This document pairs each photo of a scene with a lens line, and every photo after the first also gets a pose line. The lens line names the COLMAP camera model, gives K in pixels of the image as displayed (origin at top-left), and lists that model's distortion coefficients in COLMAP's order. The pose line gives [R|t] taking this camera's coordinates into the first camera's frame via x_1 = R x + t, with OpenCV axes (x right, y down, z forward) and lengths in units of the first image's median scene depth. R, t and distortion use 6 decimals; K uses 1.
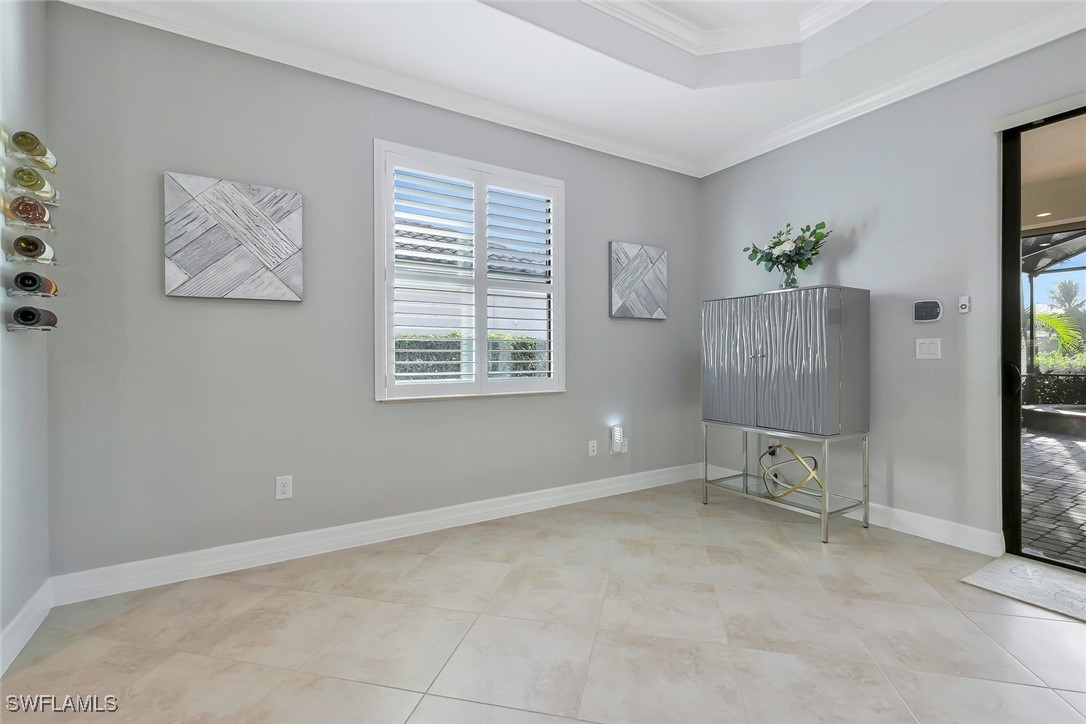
lens RADIAL K [[481.4, 0, 544.1], [0, 481.4, 355.1], [0, 0, 1]] dist [-0.009586, 0.000638]
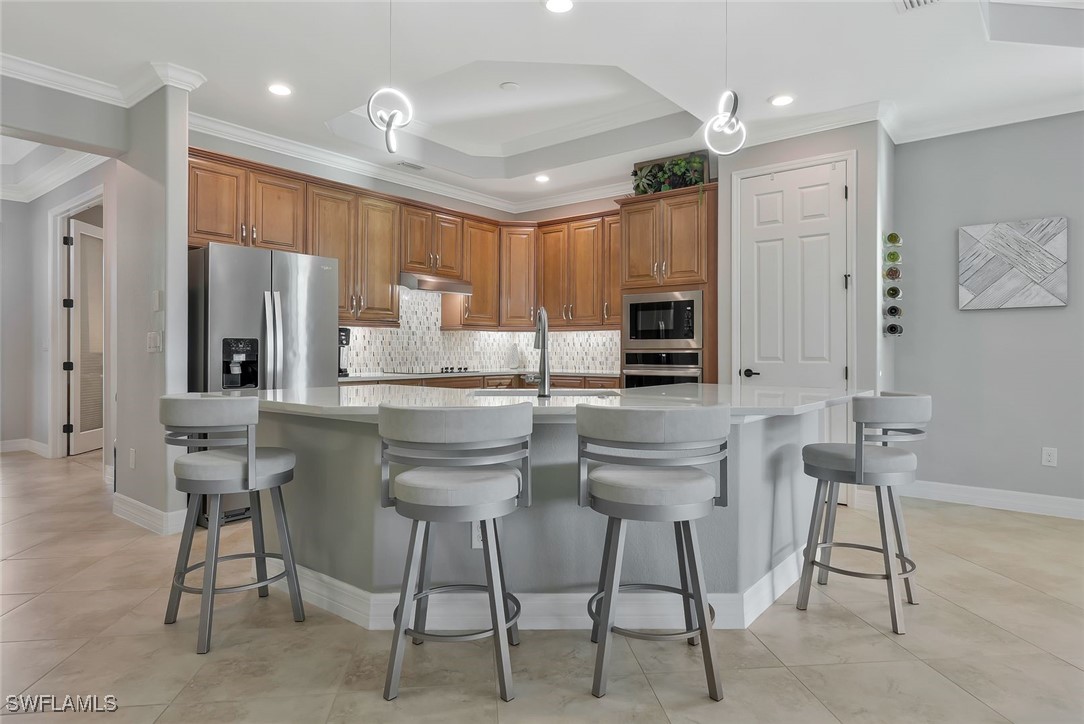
lens RADIAL K [[626.8, 0, 551.9], [0, 626.8, 343.4], [0, 0, 1]] dist [0.006991, 0.001593]
pose [[0.341023, -0.001452, -0.940054, 0.600578], [-0.007785, 0.999960, -0.004369, -0.000510], [0.940023, 0.008808, 0.340998, -0.836243]]
